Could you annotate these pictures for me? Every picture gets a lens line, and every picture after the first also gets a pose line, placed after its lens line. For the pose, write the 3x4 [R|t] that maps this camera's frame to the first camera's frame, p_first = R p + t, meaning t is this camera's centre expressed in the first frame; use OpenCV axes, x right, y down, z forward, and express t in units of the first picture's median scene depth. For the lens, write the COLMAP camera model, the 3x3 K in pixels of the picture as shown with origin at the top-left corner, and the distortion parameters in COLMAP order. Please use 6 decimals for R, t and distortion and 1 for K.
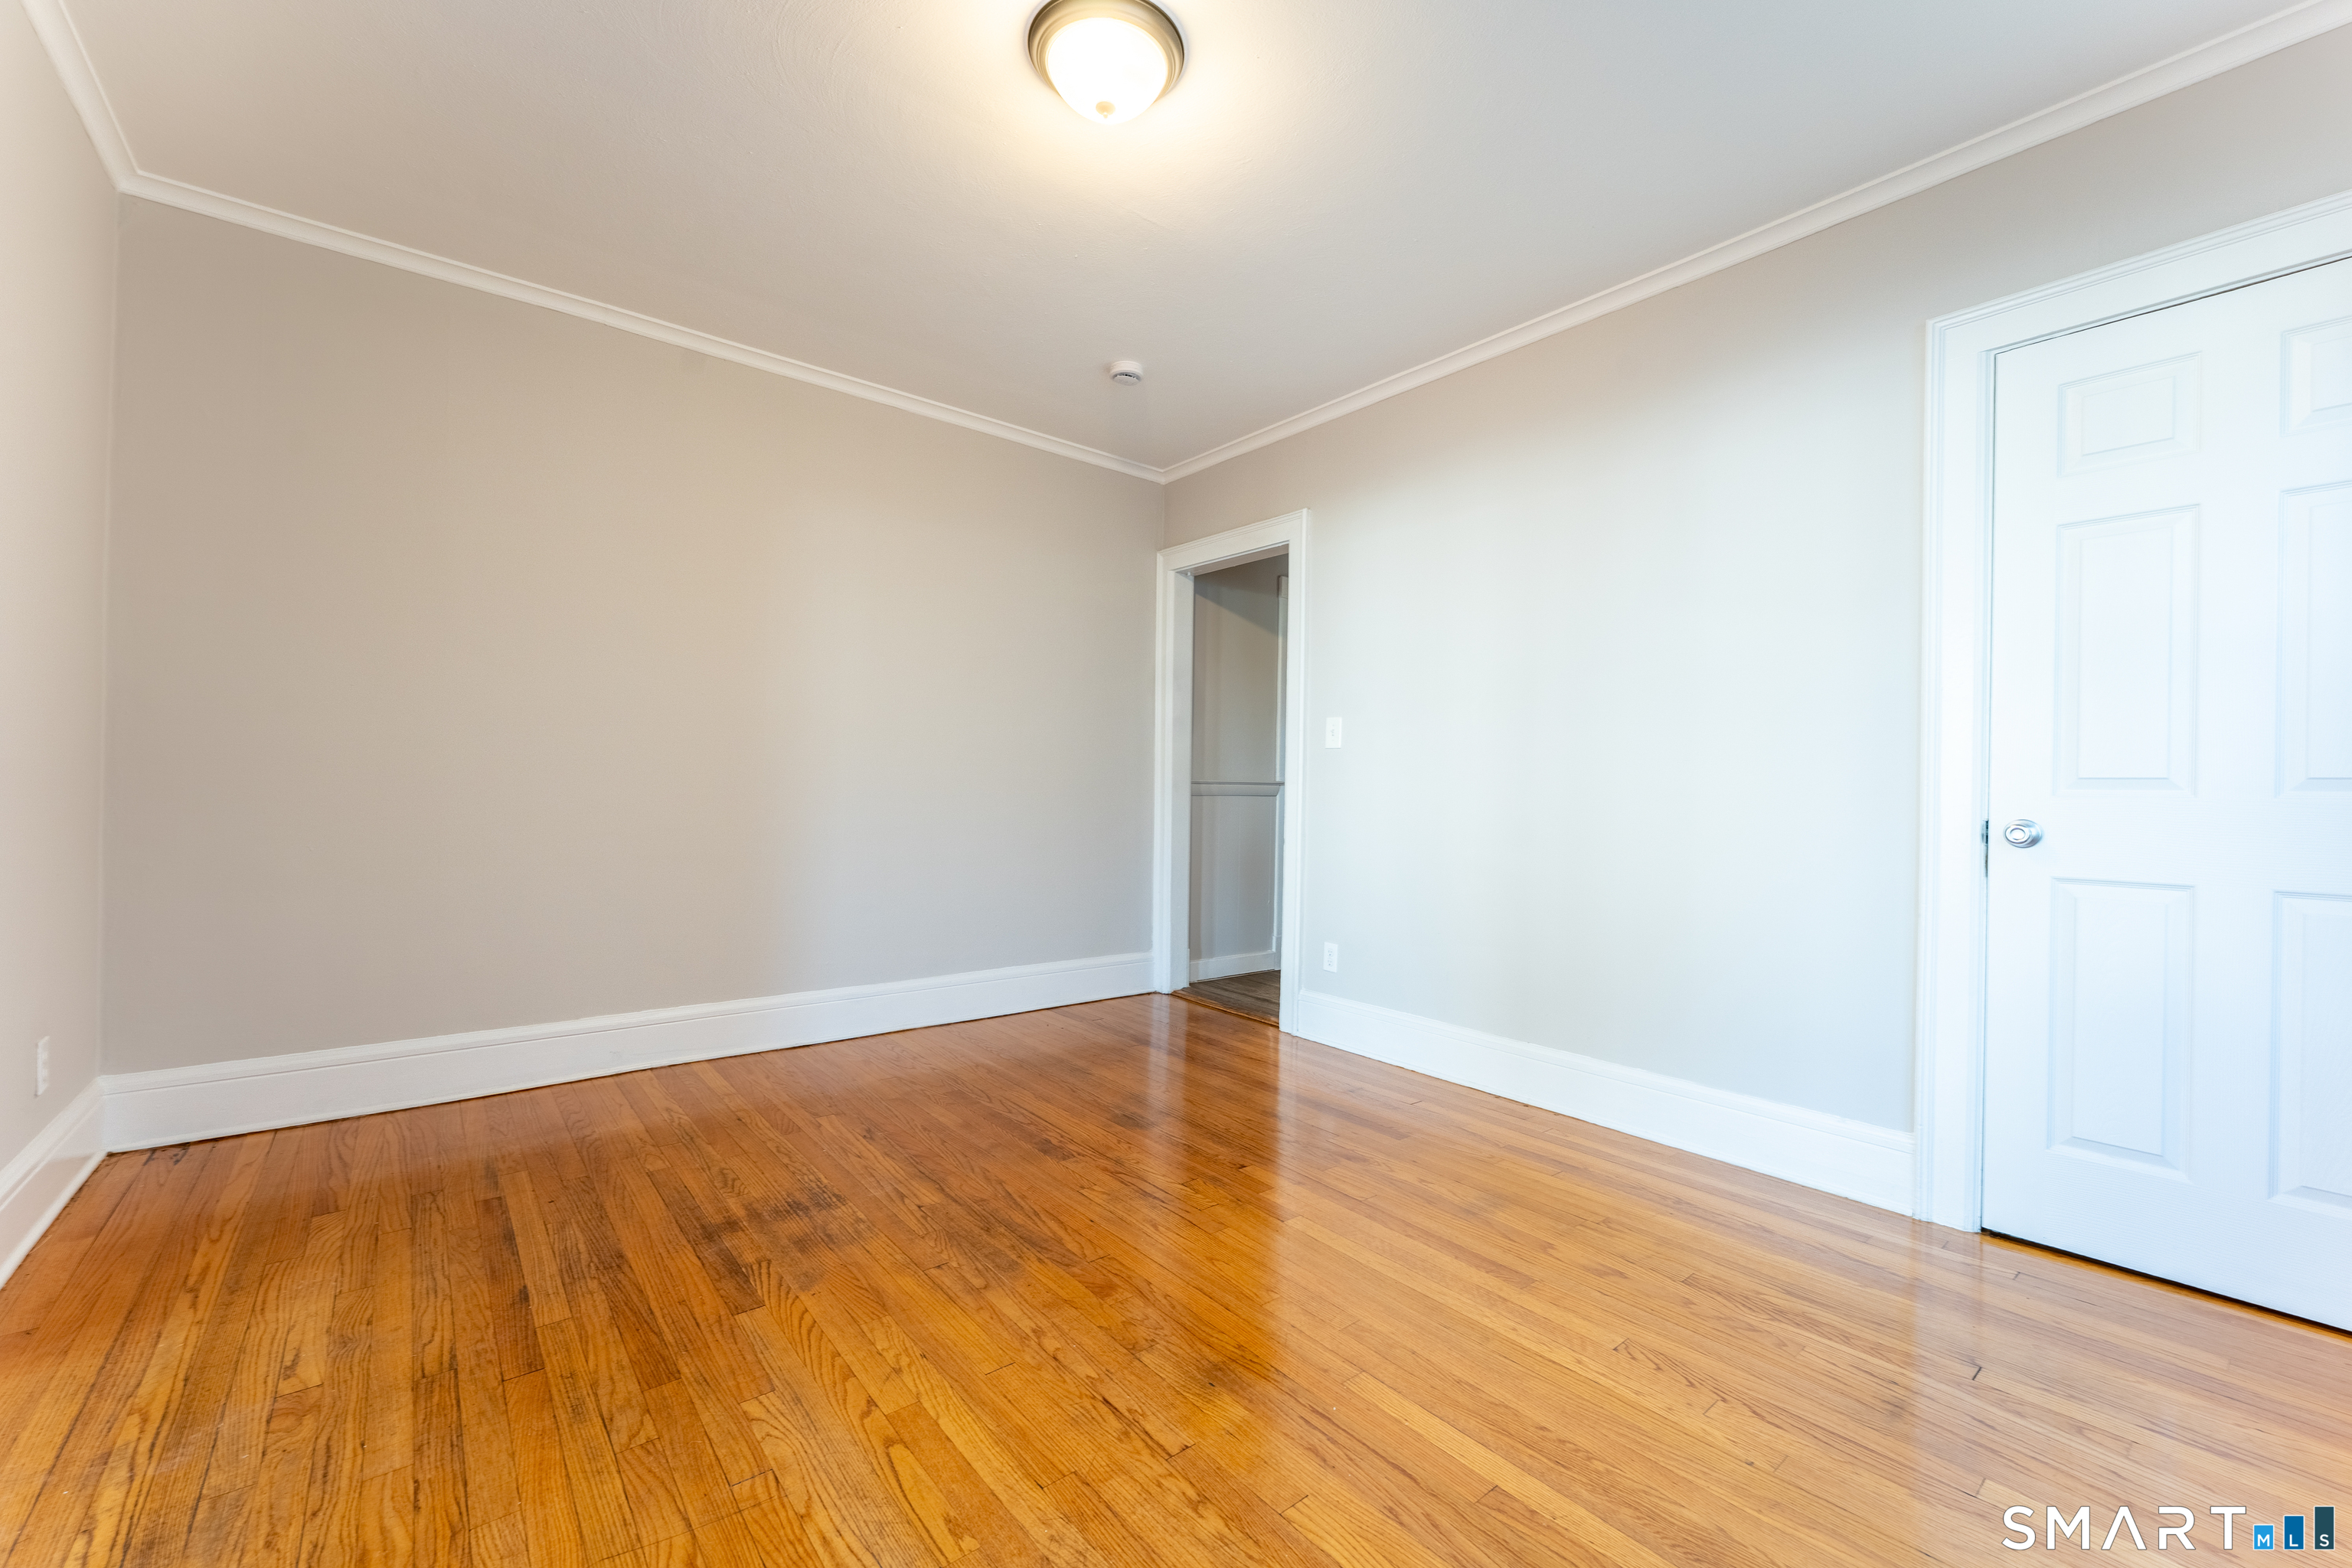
lens RADIAL K [[943.5, 0, 1180.4], [0, 943.5, 778.5], [0, 0, 1]] dist [0.000512, -0.000406]
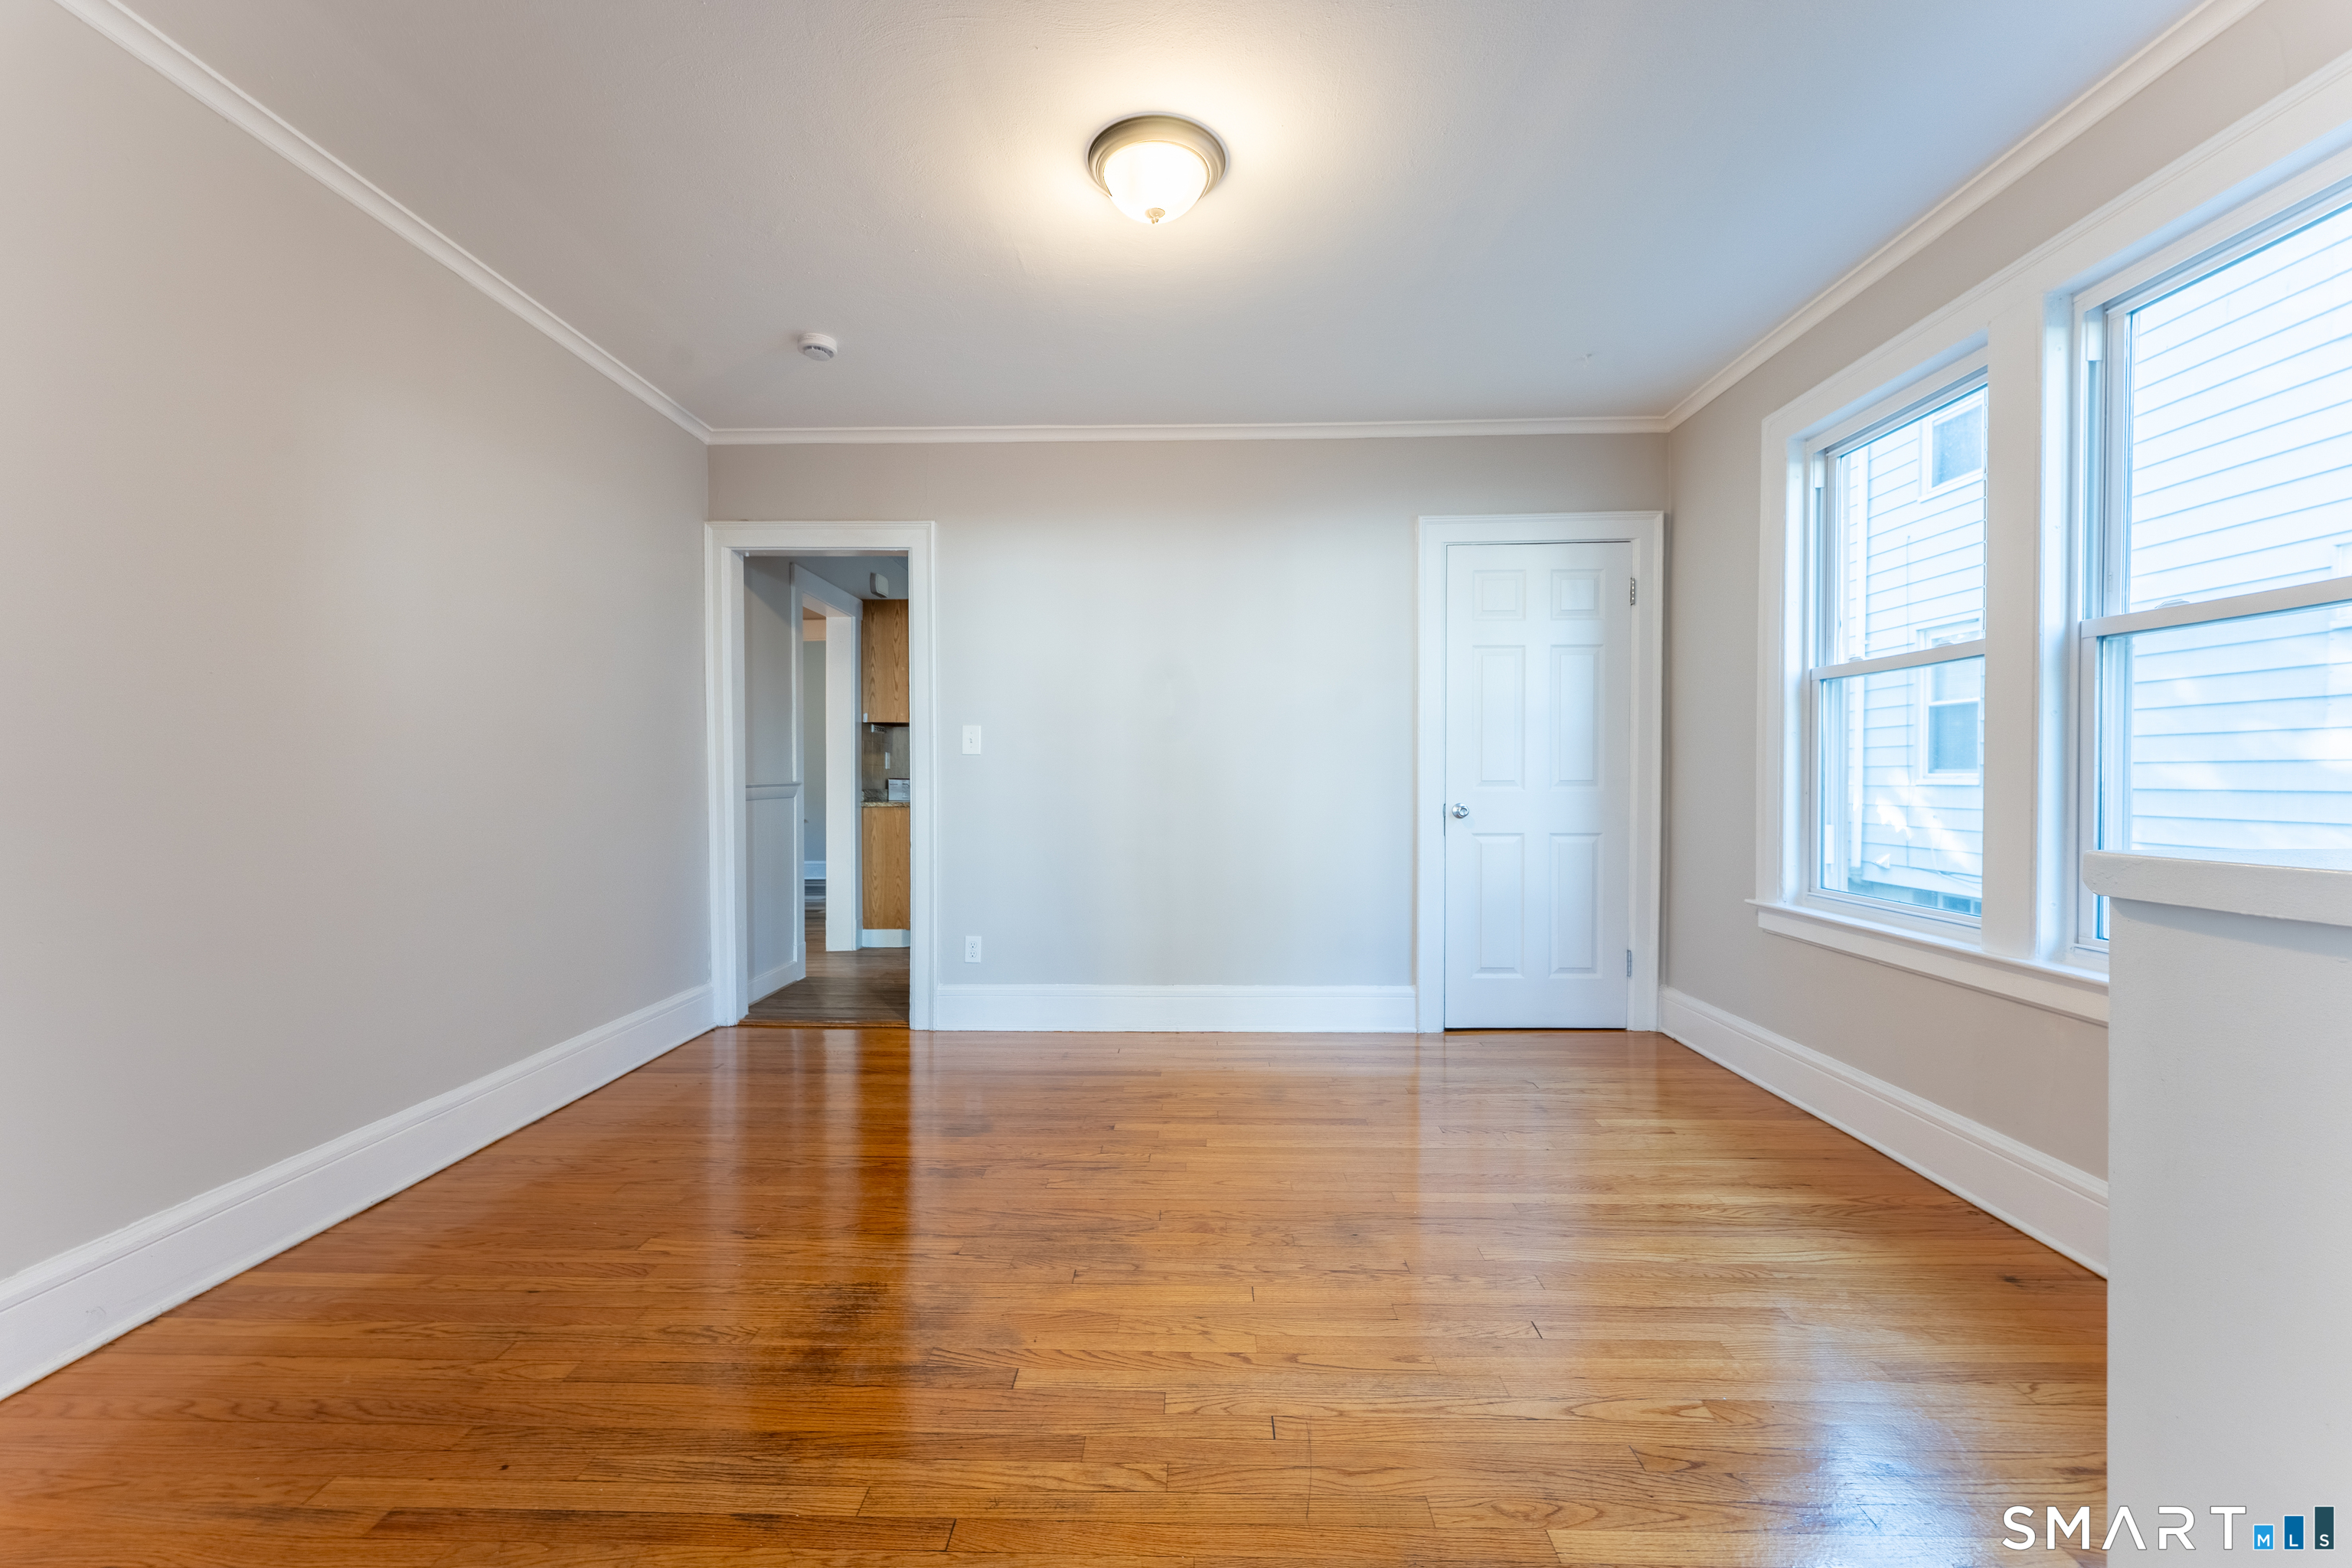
lens RADIAL K [[943.5, 0, 1187.5], [0, 943.5, 779.9], [0, 0, 1]] dist [0.000512, -0.000406]
pose [[0.647862, -0.022952, 0.761412, -0.781693], [0.003448, 0.999624, 0.027199, -0.049788], [-0.761750, -0.014996, 0.647697, 0.190565]]
